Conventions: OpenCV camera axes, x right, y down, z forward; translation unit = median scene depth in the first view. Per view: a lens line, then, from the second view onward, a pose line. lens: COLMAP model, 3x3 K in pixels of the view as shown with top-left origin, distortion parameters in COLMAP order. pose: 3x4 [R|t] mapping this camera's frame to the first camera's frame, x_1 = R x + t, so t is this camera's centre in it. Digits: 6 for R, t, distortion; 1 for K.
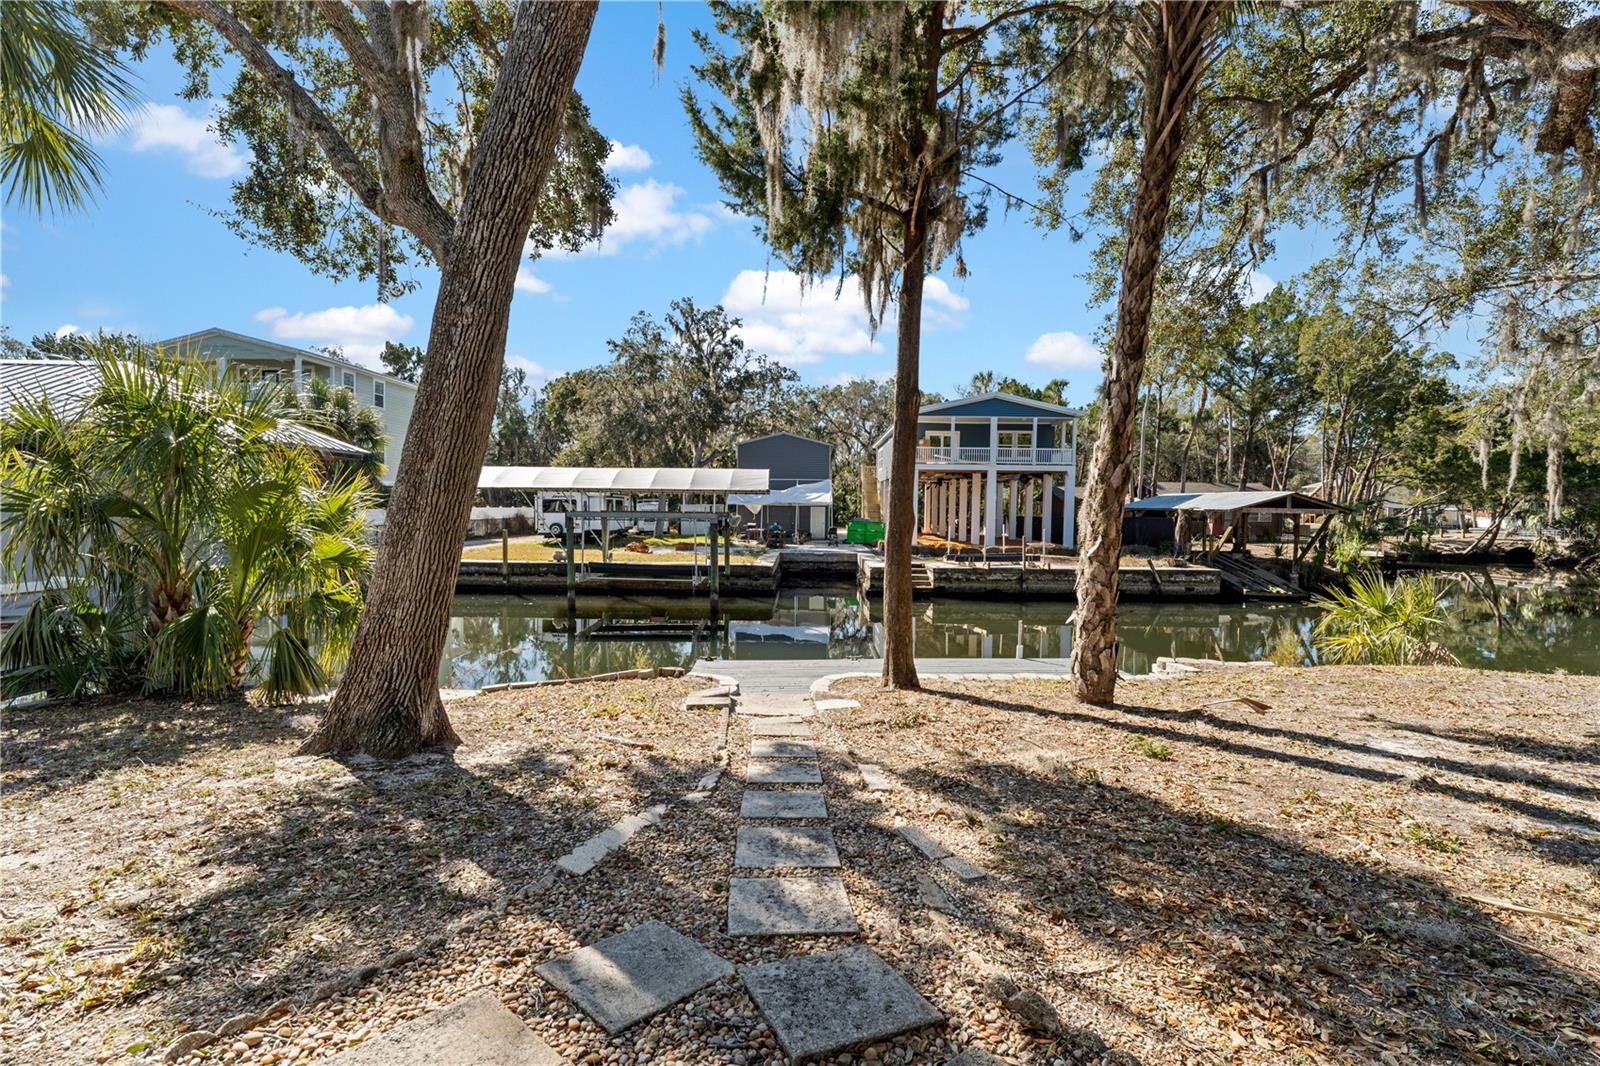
lens RADIAL K [[707.9, 0, 798.4], [0, 707.9, 533.9], [0, 0, 1]] dist [0.000014, 0.000186]
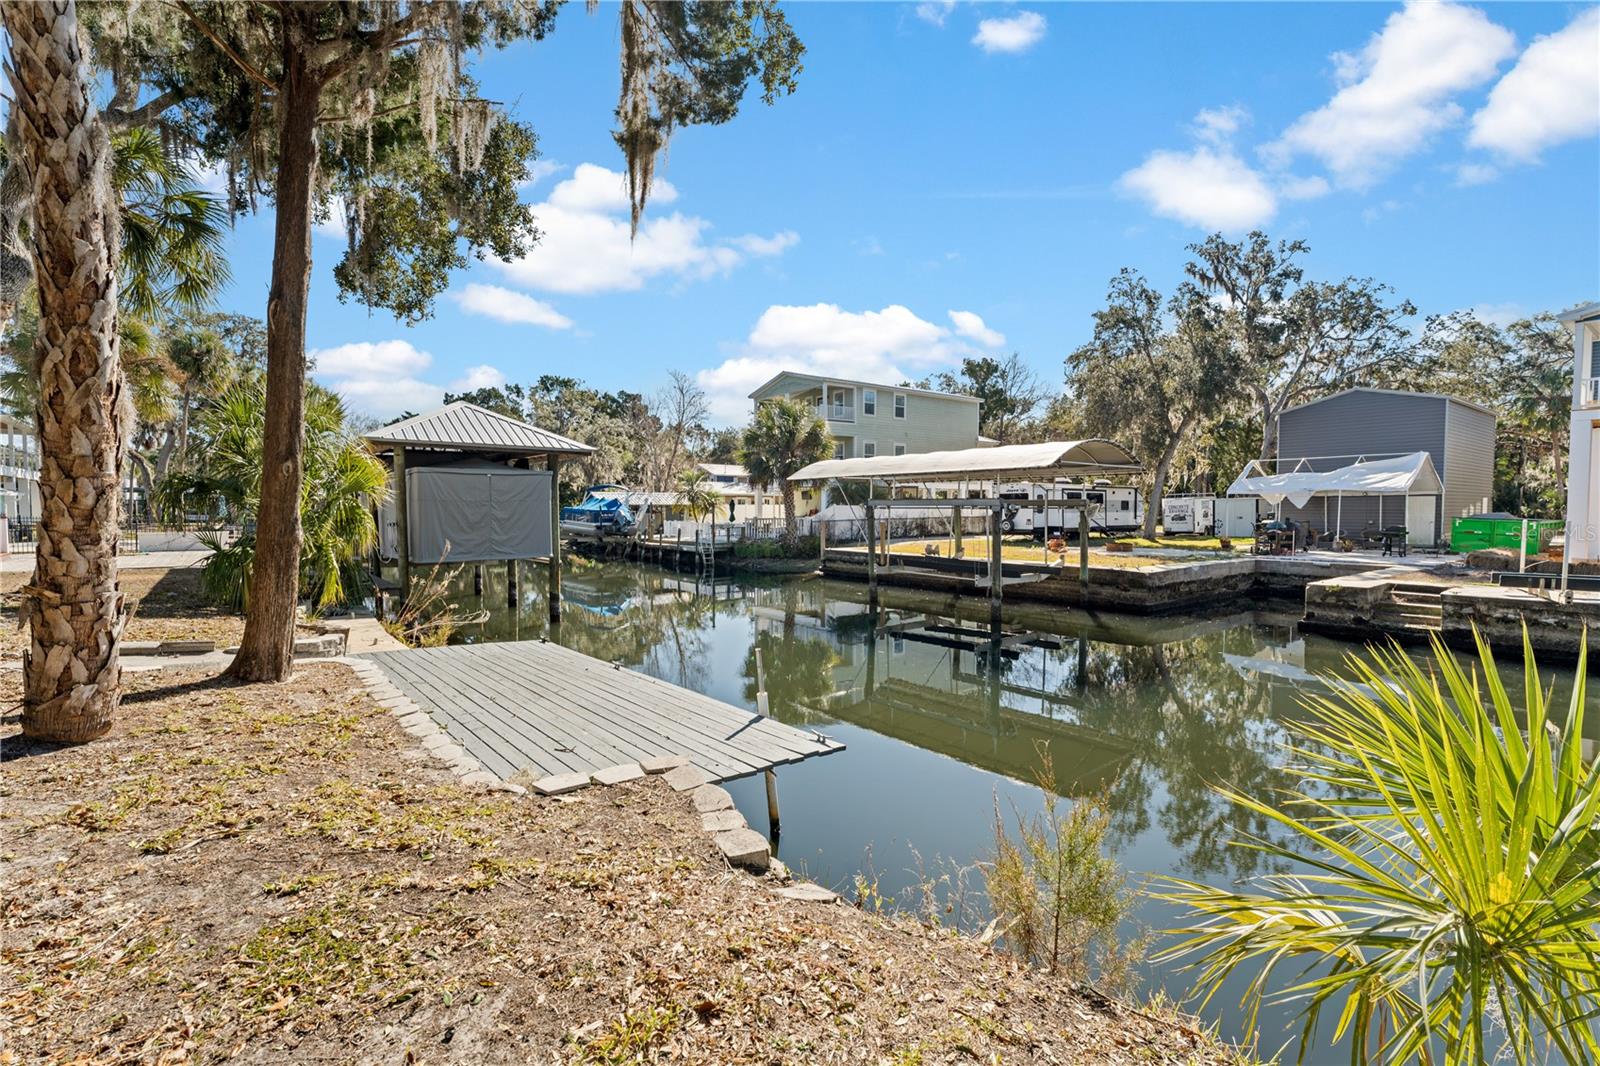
lens RADIAL K [[707.9, 0, 798.4], [0, 707.9, 533.9], [0, 0, 1]] dist [0.000014, 0.000186]
pose [[0.614921, 0.017629, -0.788392, 0.311870], [-0.023937, 0.999707, 0.003685, 0.011100], [0.788225, 0.016606, 0.615163, 0.266477]]
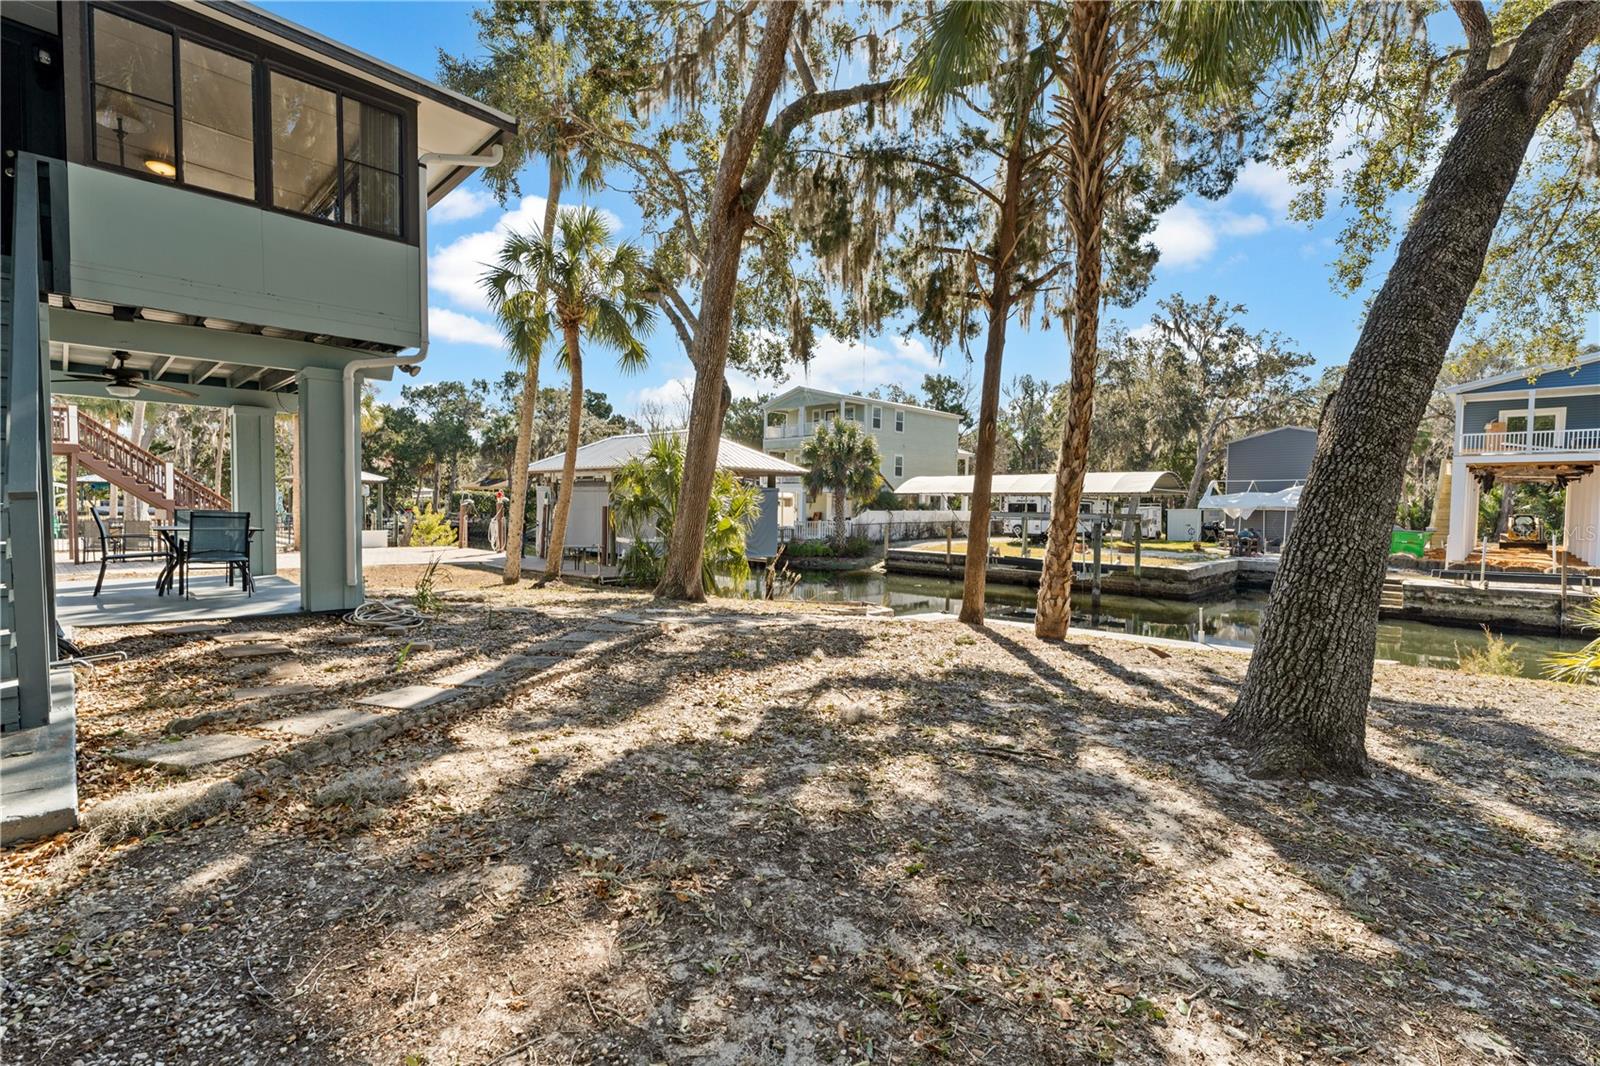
lens RADIAL K [[719.1, 0, 797.4], [0, 719.1, 533.0], [0, 0, 1]] dist [-0.000221, -0.000033]
pose [[0.727845, 0.025758, -0.685258, 0.246364], [-0.033821, 0.999427, 0.001644, 0.010715], [0.684907, 0.021980, 0.728298, -0.092698]]
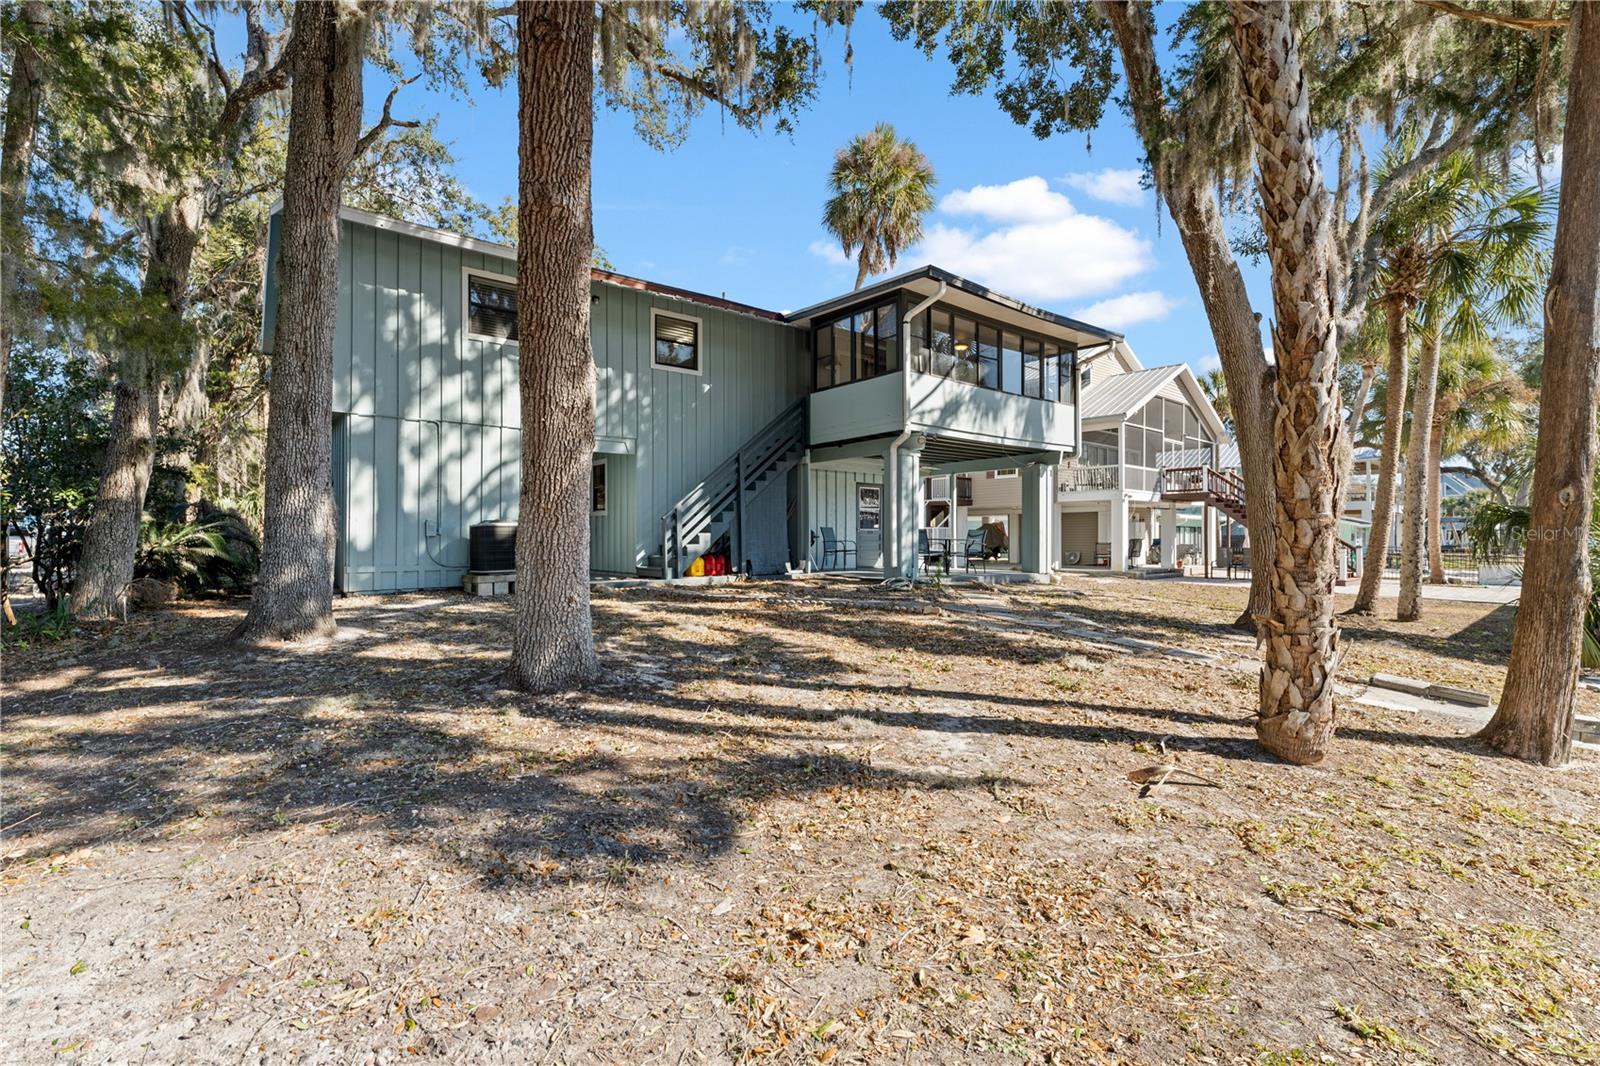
lens RADIAL K [[707.9, 0, 798.4], [0, 707.9, 533.9], [0, 0, 1]] dist [0.000014, 0.000186]
pose [[-0.766940, -0.014520, -0.641554, 0.294385], [-0.035556, 0.999170, 0.019890, 0.007777], [0.640733, 0.038066, -0.766820, 0.288472]]
